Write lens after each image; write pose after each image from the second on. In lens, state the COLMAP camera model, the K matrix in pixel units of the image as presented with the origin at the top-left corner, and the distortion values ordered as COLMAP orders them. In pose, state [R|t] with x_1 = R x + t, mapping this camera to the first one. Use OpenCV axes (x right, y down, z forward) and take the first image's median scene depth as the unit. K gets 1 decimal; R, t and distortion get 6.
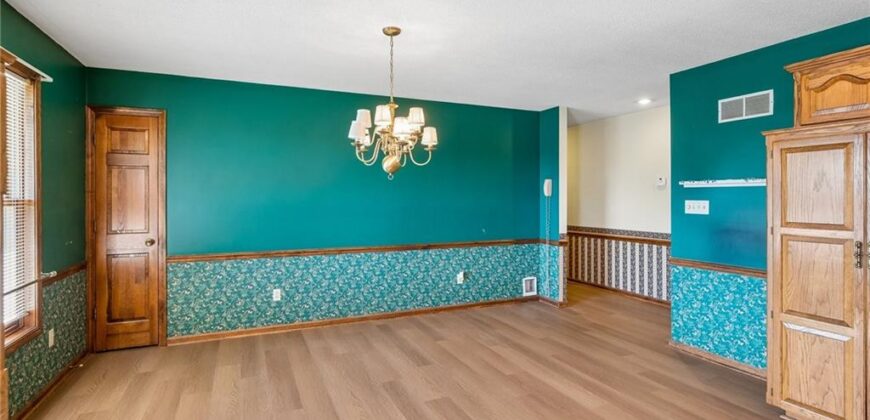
lens RADIAL K [[423.8, 0, 428.6], [0, 423.8, 202.0], [0, 0, 1]] dist [-0.001671, 0.000971]
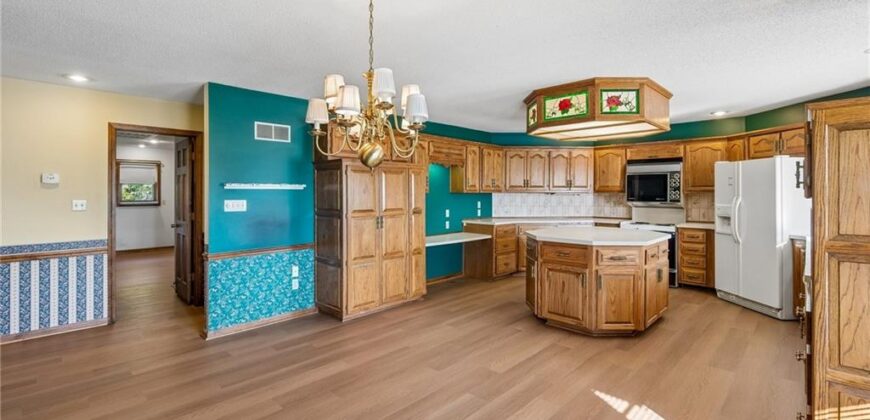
lens RADIAL K [[383.3, 0, 441.9], [0, 383.3, 191.4], [0, 0, 1]] dist [-0.000179, 0.000364]
pose [[-0.375111, 0.002275, 0.926977, -0.552421], [0.016149, 0.999861, 0.004081, -0.022069], [-0.926839, 0.016500, -0.375095, 0.836298]]
